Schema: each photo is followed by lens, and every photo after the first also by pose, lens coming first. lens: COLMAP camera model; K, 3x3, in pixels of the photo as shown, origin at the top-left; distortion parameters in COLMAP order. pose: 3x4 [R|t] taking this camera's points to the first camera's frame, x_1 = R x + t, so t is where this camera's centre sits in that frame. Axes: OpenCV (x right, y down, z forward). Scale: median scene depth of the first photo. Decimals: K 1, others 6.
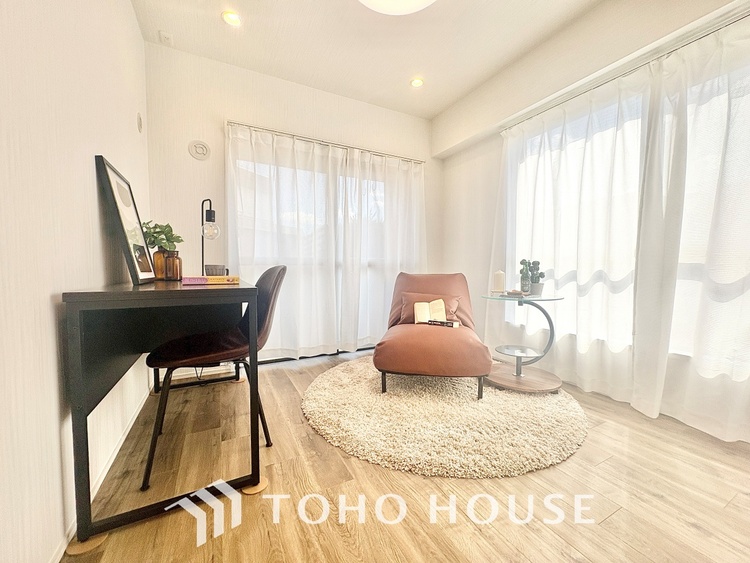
lens RADIAL K [[301.5, 0, 375.6], [0, 301.5, 280.6], [0, 0, 1]] dist [0.003265, 0.000292]
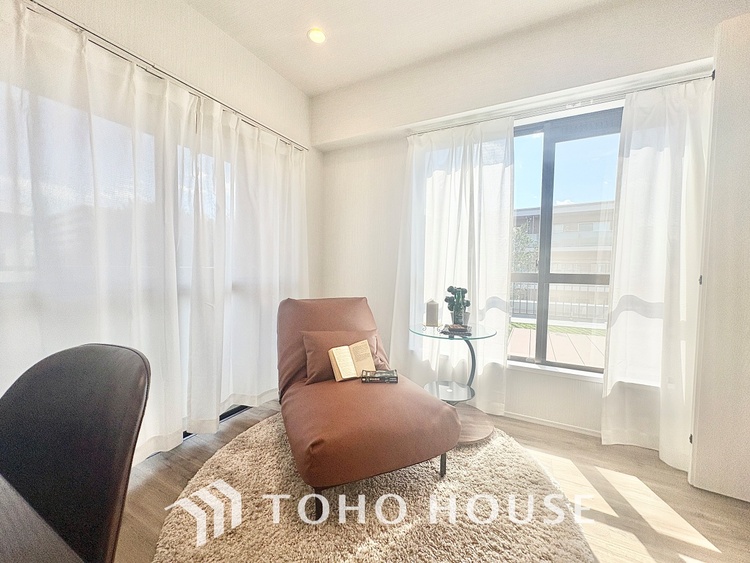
lens RADIAL K [[301.5, 0, 375.6], [0, 301.5, 280.6], [0, 0, 1]] dist [0.003265, 0.000292]
pose [[0.826159, -0.008361, 0.563375, -0.147908], [0.007241, 0.999965, 0.004222, -0.072005], [-0.563391, 0.000591, 0.826191, 0.307300]]
